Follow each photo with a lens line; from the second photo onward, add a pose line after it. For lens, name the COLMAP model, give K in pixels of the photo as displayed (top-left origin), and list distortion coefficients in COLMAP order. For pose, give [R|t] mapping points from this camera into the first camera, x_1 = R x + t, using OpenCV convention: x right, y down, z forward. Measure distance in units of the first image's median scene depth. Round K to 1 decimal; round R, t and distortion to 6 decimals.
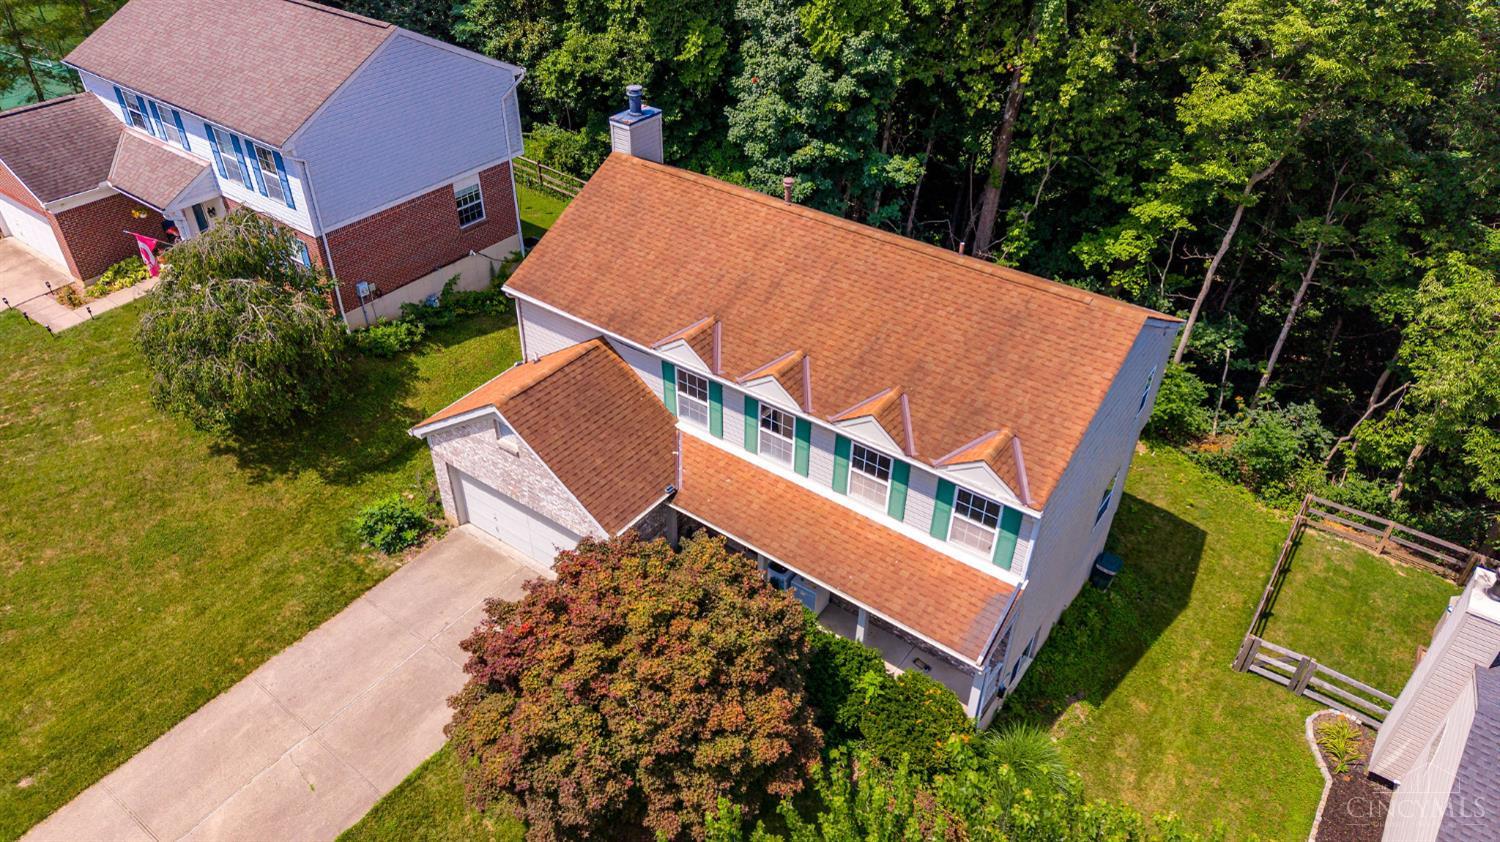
lens RADIAL K [[1011.4, 0, 750.0], [0, 1011.4, 421.0], [0, 0, 1]] dist [0.034192, -0.000629]
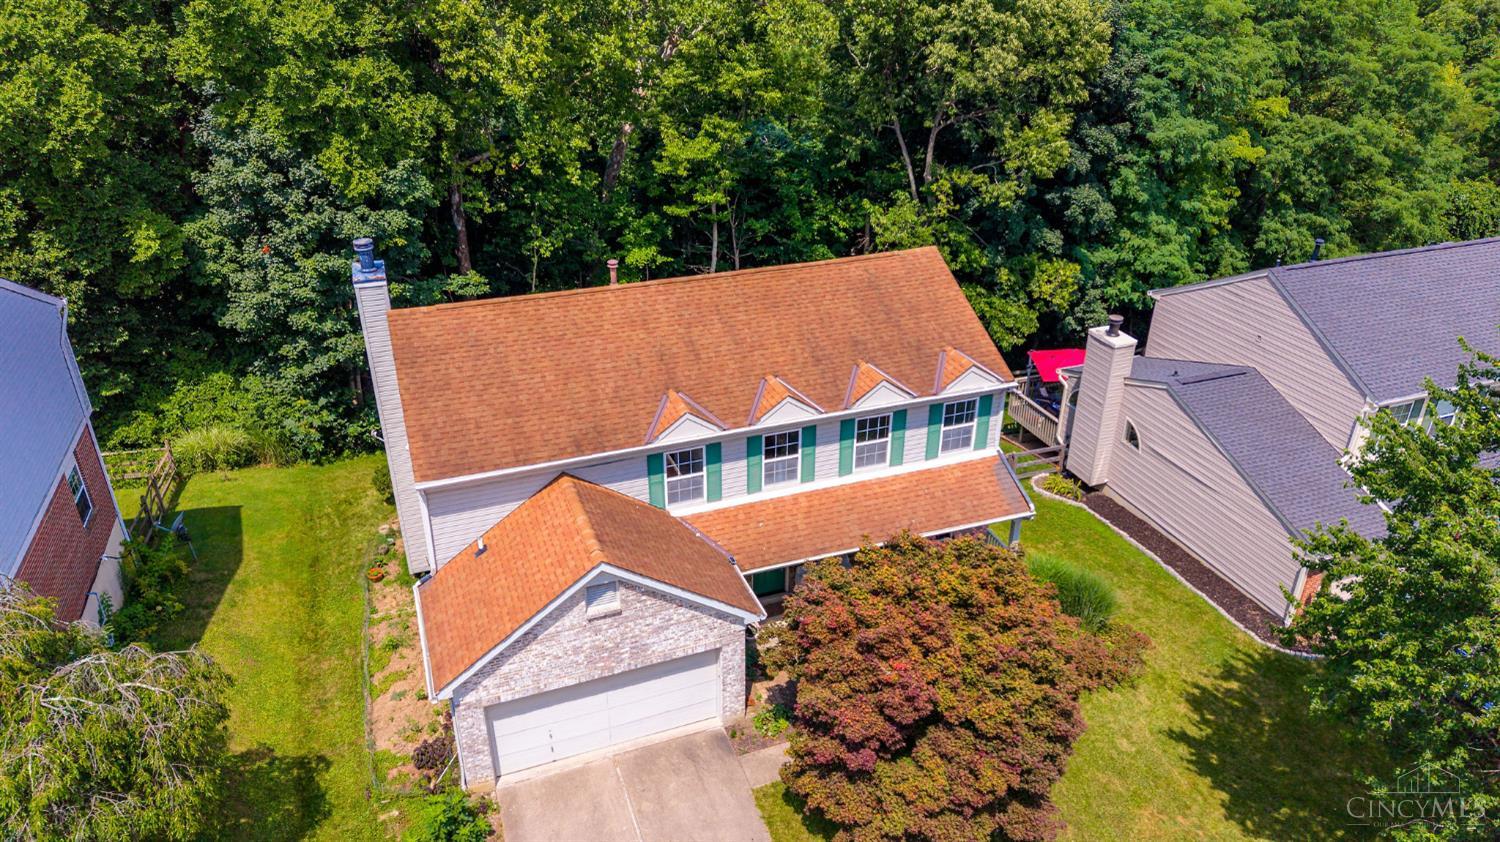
lens RADIAL K [[1011.4, 0, 750.0], [0, 1011.4, 421.0], [0, 0, 1]] dist [0.034192, -0.000629]
pose [[0.554714, -0.396325, 0.731587, -0.503246], [0.501691, 0.860770, 0.085908, -0.085479], [-0.663776, 0.319376, 0.676314, 0.199822]]
